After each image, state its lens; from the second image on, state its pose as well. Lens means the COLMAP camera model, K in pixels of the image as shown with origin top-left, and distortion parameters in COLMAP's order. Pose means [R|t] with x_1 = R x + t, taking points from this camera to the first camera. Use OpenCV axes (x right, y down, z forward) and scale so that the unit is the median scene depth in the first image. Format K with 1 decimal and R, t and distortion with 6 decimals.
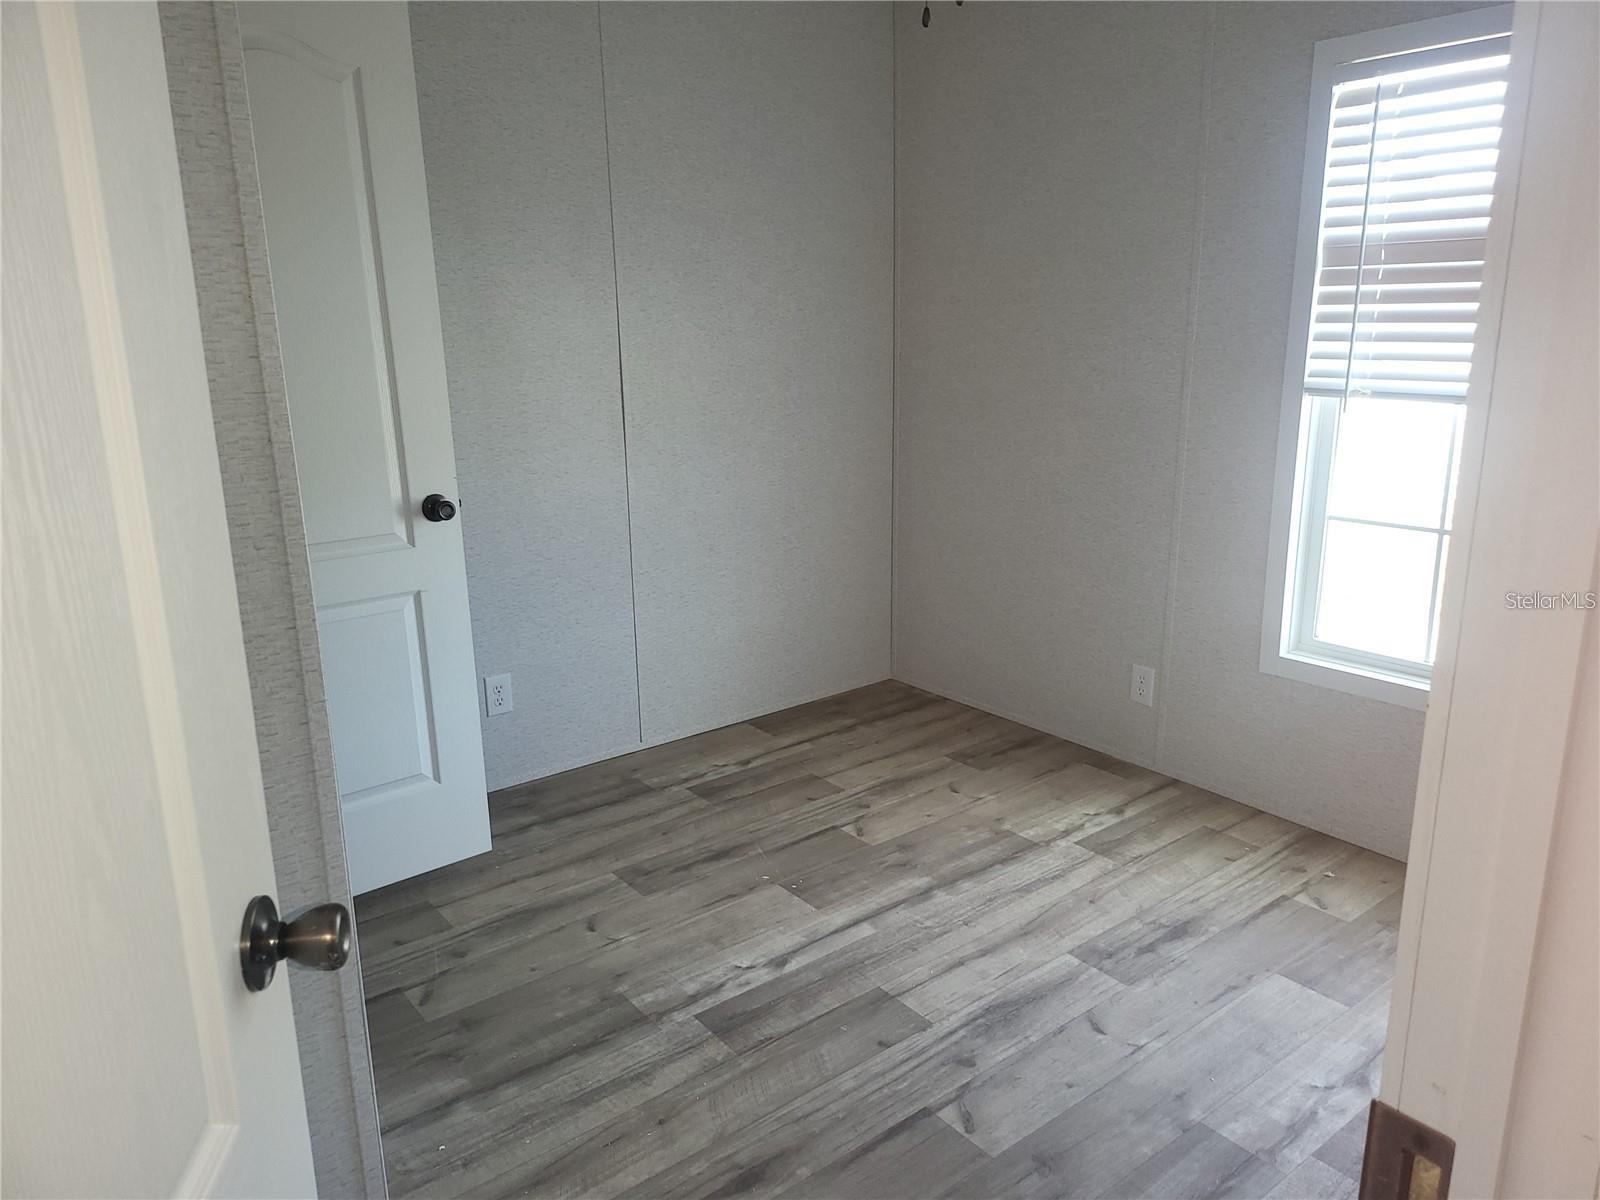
lens RADIAL K [[1104.8, 0, 799.9], [0, 1104.8, 597.6], [0, 0, 1]] dist [0.007229, -0.019577]
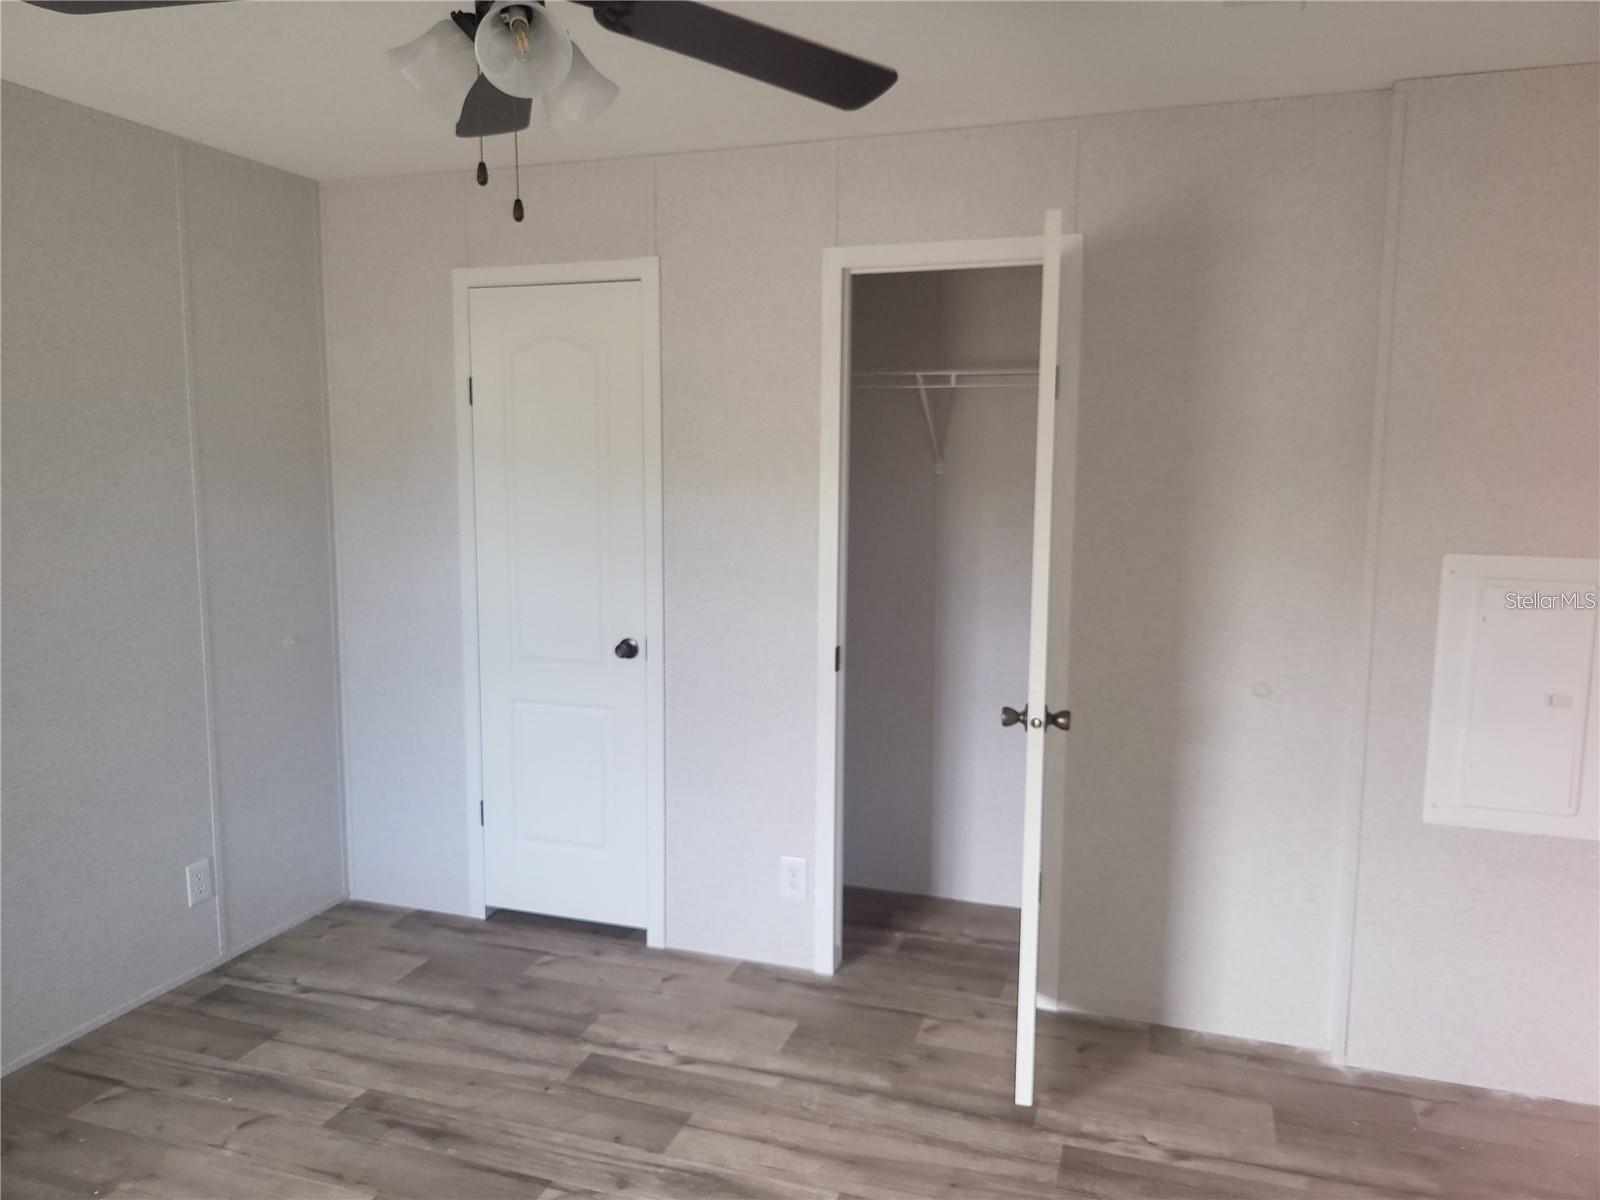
lens RADIAL K [[1104.8, 0, 814.2], [0, 1104.8, 602.5], [0, 0, 1]] dist [0.007229, -0.019577]
pose [[0.570247, 0.130029, -0.811117, 0.787630], [-0.226658, 0.973969, -0.003214, -0.249992], [0.789585, 0.185679, 0.584875, 0.693349]]
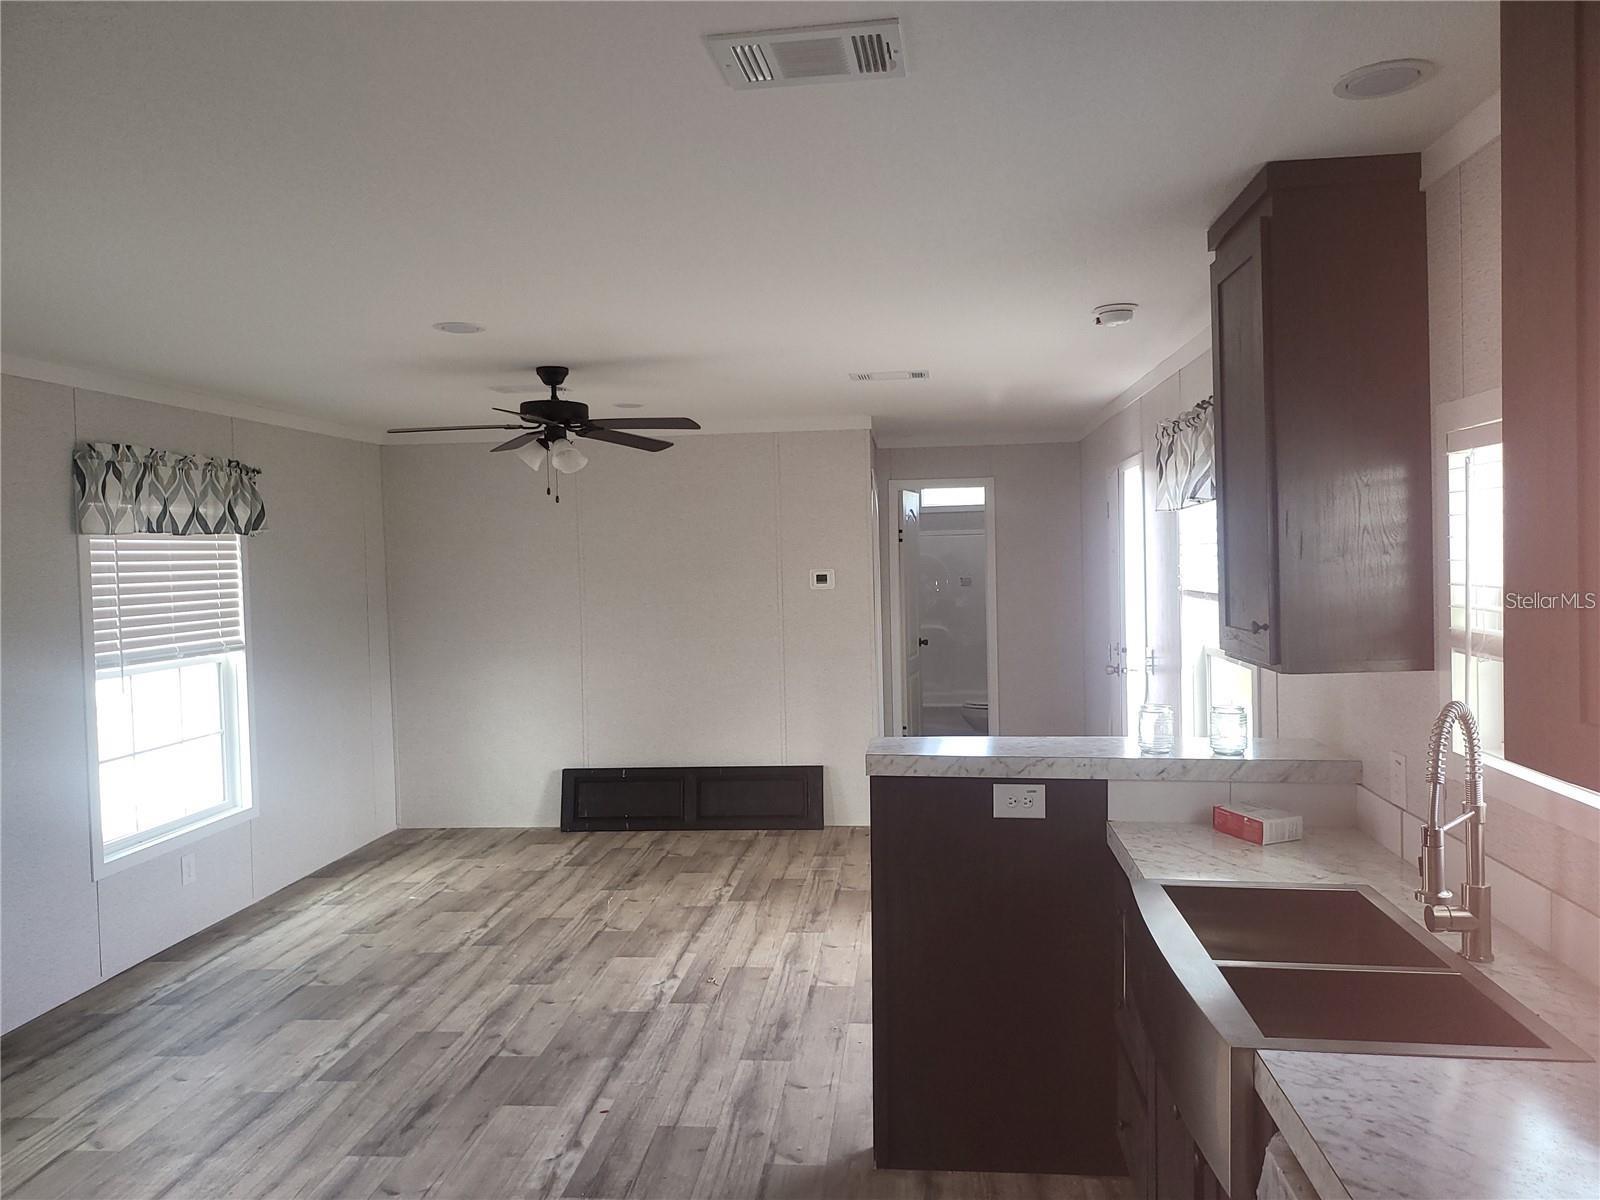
lens RADIAL K [[1104.8, 0, 792.8], [0, 1104.8, 603.6], [0, 0, 1]] dist [0.007229, -0.019577]
pose [[0.695780, -0.027345, 0.717734, -0.983312], [0.194186, 0.969224, -0.151319, 0.054343], [-0.691507, 0.244659, 0.679677, -0.398337]]
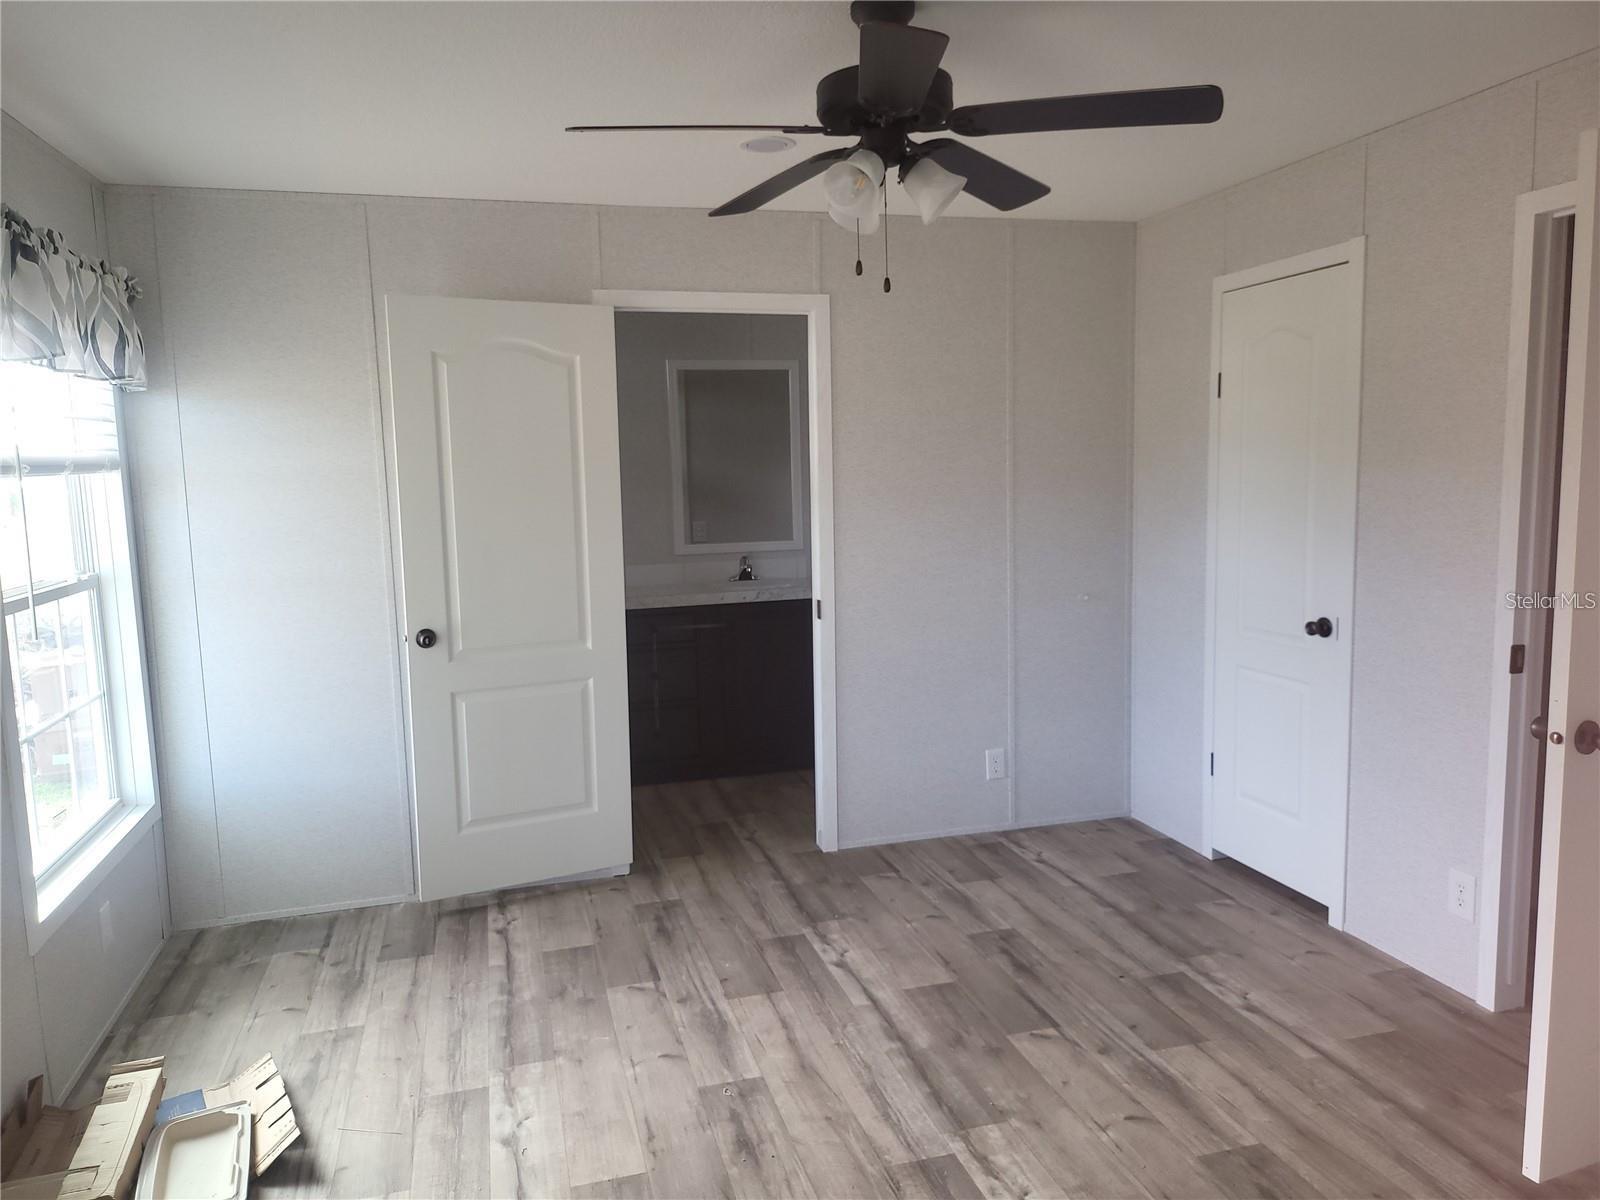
lens RADIAL K [[1104.8, 0, 799.3], [0, 1104.8, 604.8], [0, 0, 1]] dist [0.007229, -0.019577]
pose [[-0.369613, 0.148454, -0.917250, 1.049816], [-0.199600, 0.951425, 0.234415, -0.357894], [0.907495, 0.269726, -0.322028, 1.122616]]
